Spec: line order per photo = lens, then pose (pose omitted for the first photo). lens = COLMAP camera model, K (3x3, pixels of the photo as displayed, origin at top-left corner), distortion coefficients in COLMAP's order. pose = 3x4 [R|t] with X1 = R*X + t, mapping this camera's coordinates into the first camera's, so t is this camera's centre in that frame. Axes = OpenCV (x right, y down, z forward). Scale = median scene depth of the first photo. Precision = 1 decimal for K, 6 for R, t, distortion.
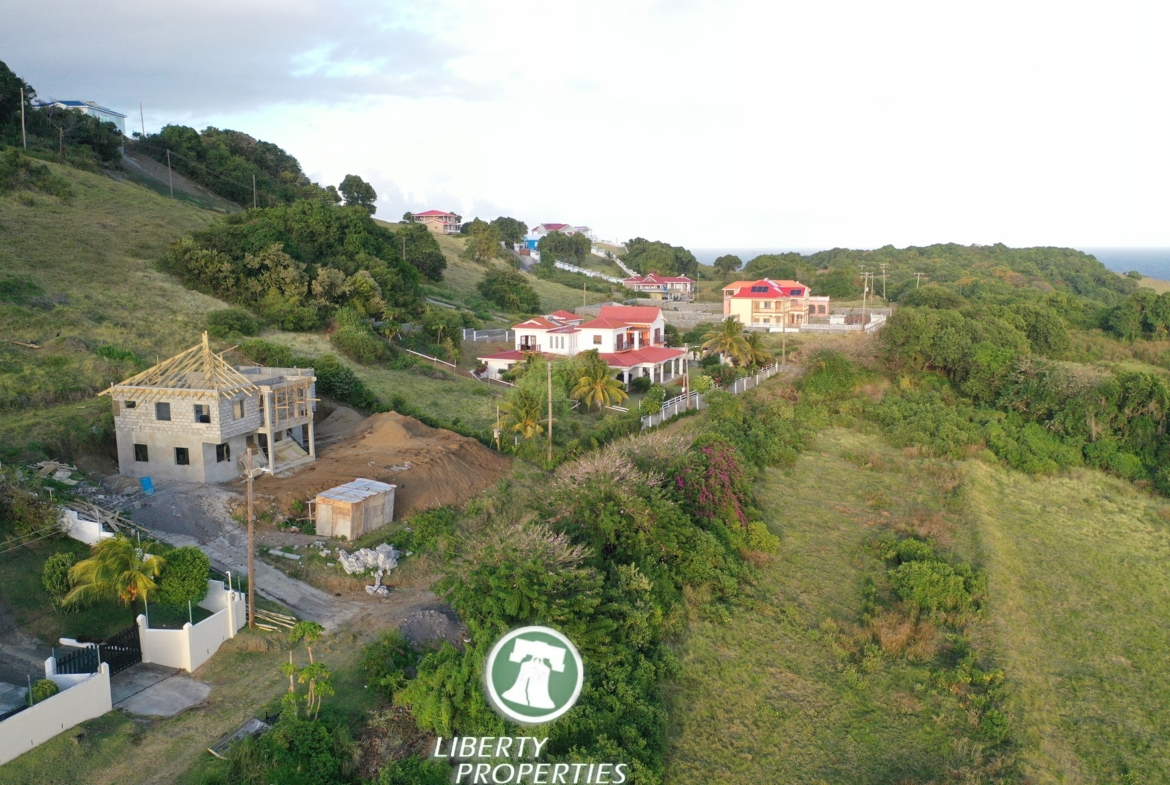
lens RADIAL K [[925.7, 0, 580.5], [0, 925.7, 389.4], [0, 0, 1]] dist [0.000158, -0.001397]
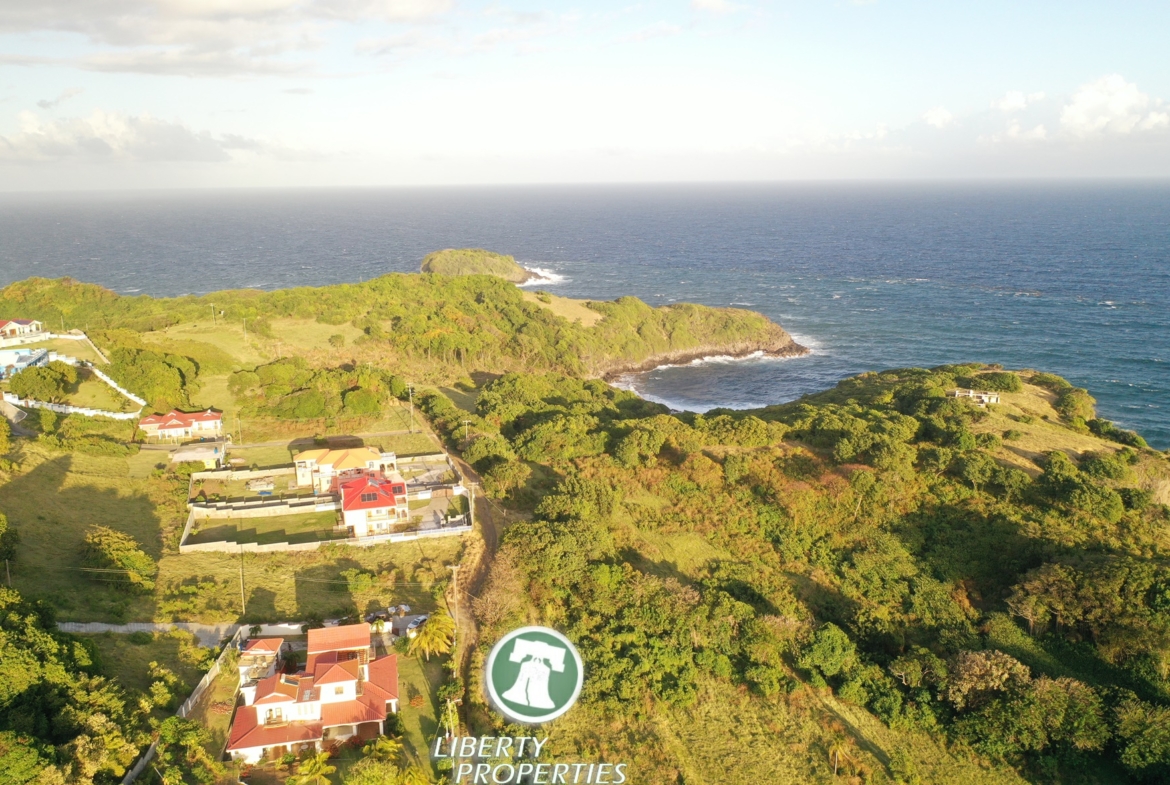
lens RADIAL K [[925.7, 0, 586.5], [0, 925.7, 390.6], [0, 0, 1]] dist [0.000158, -0.001397]
pose [[0.800671, -0.141464, 0.582163, -0.317726], [0.109856, 0.989914, 0.089457, -0.450469], [-0.588946, -0.007672, 0.808136, -0.017046]]
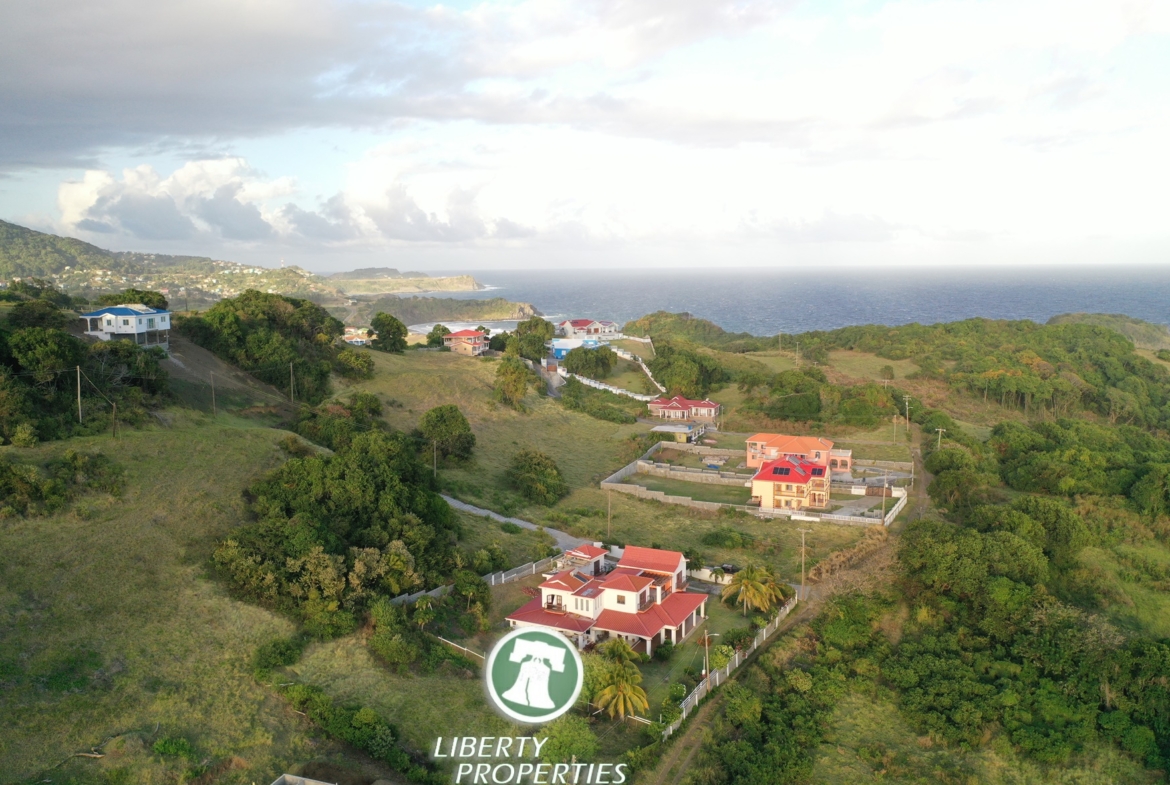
lens RADIAL K [[925.7, 0, 580.7], [0, 925.7, 394.6], [0, 0, 1]] dist [0.000158, -0.001397]
pose [[0.999567, -0.001421, -0.029392, 0.003867], [0.000803, 0.999779, -0.021007, -0.258573], [0.029416, 0.020974, 0.999347, -0.042744]]
